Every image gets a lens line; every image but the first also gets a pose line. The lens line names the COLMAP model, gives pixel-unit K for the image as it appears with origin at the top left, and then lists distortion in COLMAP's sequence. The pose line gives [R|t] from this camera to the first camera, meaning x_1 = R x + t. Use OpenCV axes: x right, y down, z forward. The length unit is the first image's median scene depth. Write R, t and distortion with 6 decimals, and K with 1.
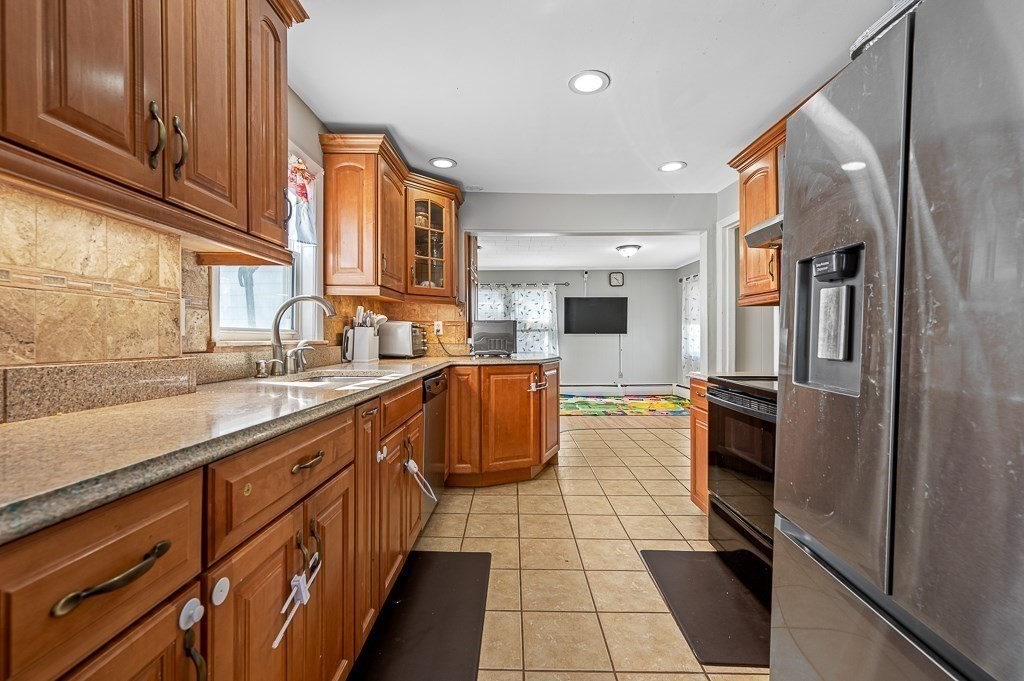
lens RADIAL K [[424.2, 0, 517.4], [0, 424.2, 340.6], [0, 0, 1]] dist [-0.001532, 0.000192]
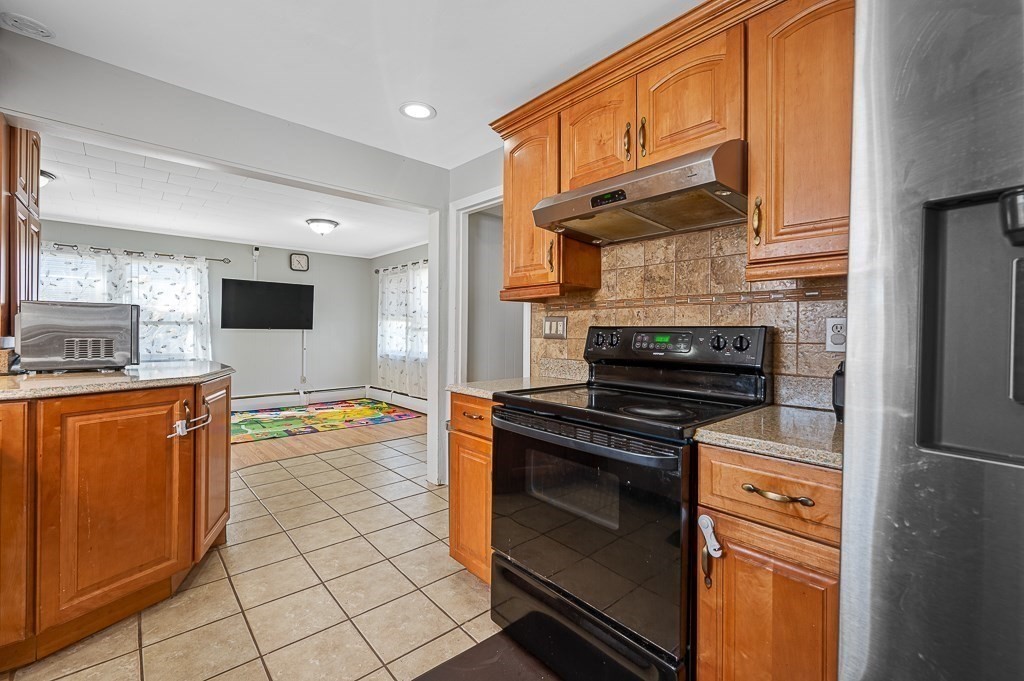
lens RADIAL K [[424.2, 0, 512.6], [0, 424.2, 331.2], [0, 0, 1]] dist [-0.001532, 0.000192]
pose [[0.743857, 0.009983, 0.668264, -0.008722], [-0.002612, 0.999924, -0.012030, -0.007919], [-0.668334, 0.007203, 0.743827, 0.268590]]
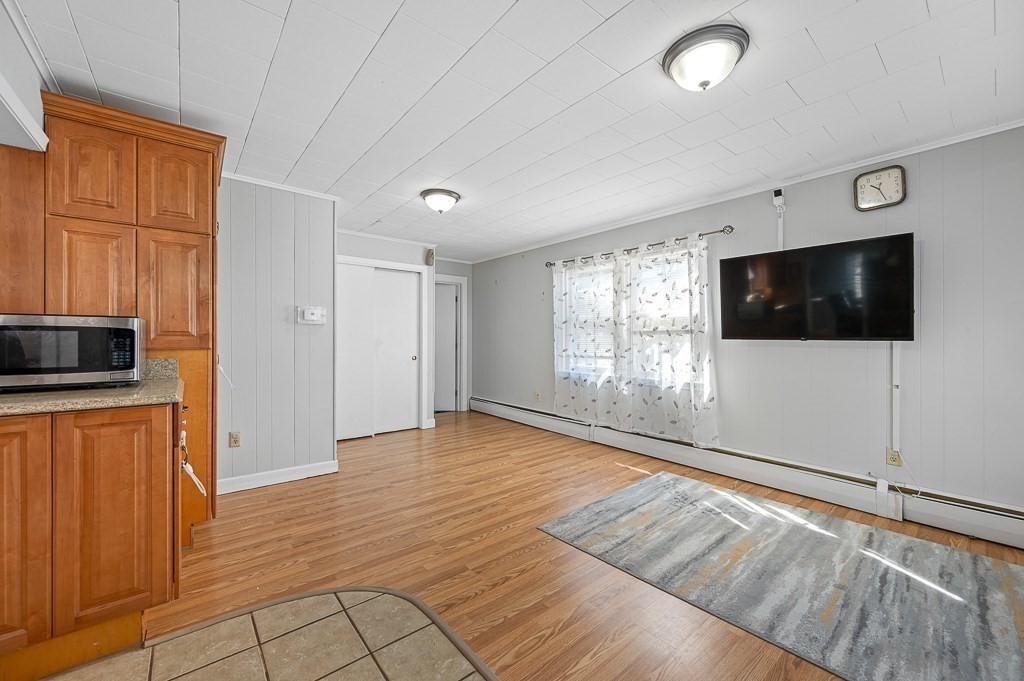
lens RADIAL K [[407.8, 0, 512.1], [0, 407.8, 338.1], [0, 0, 1]] dist [-0.000436, 0.000122]
pose [[0.633664, 0.005338, -0.773590, 0.669191], [-0.012359, 0.999918, -0.003224, -0.028409], [0.773509, 0.011603, 0.633679, 1.184483]]
